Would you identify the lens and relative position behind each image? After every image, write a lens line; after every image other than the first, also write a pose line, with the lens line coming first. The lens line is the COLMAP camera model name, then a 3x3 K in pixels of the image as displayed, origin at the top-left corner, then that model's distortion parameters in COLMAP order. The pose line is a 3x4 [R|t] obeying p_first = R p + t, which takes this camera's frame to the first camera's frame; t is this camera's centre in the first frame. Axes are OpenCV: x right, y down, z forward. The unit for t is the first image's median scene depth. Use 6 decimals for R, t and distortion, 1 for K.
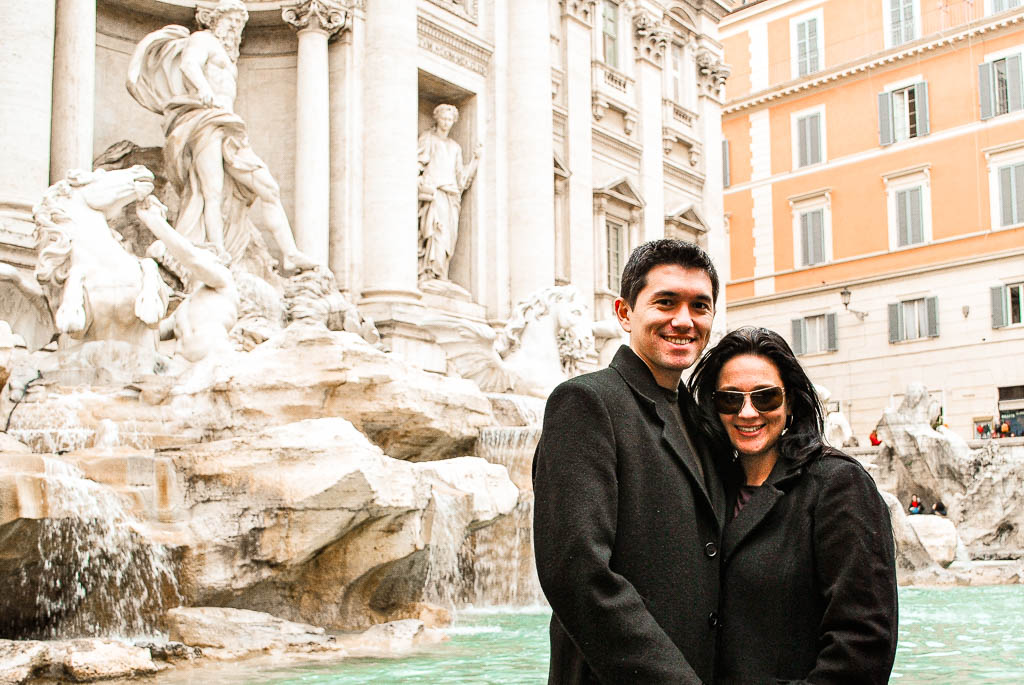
lens RADIAL K [[1290.6, 0, 597.4], [0, 1290.6, 438.5], [0, 0, 1]] dist [-0.058250, 0.000000]
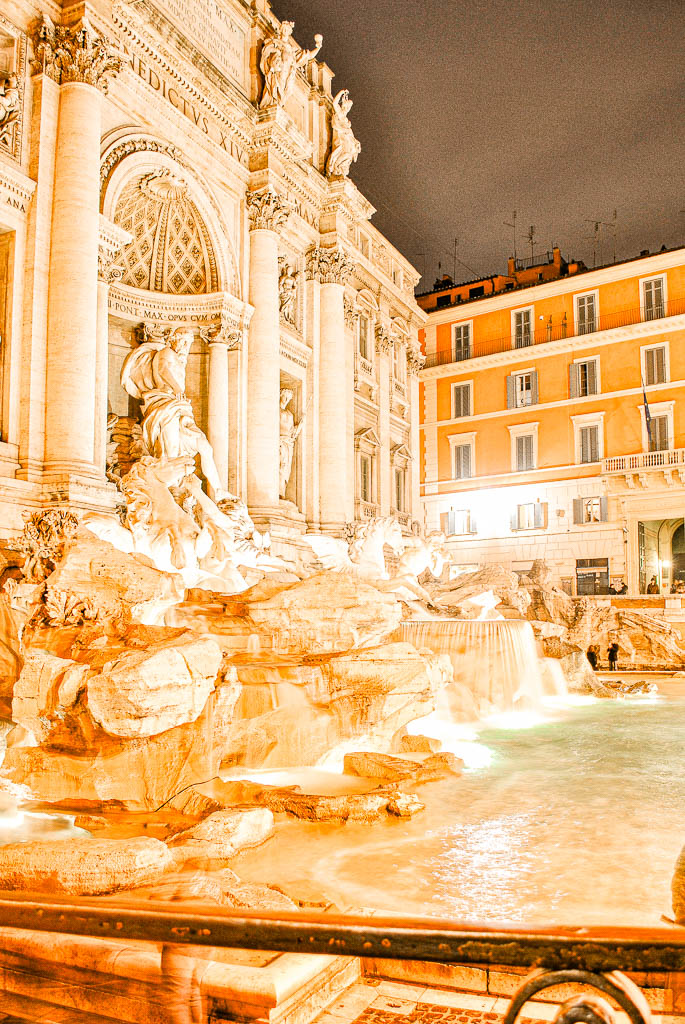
lens RADIAL K [[833.9, 0, 408.6], [0, 833.9, 601.4], [0, 0, 1]] dist [-0.084655, 0.015328]
pose [[0.983334, 0.014555, 0.181223, -0.151536], [-0.023465, 0.998613, 0.047124, -0.046815], [-0.180286, -0.050591, 0.982312, -0.053471]]
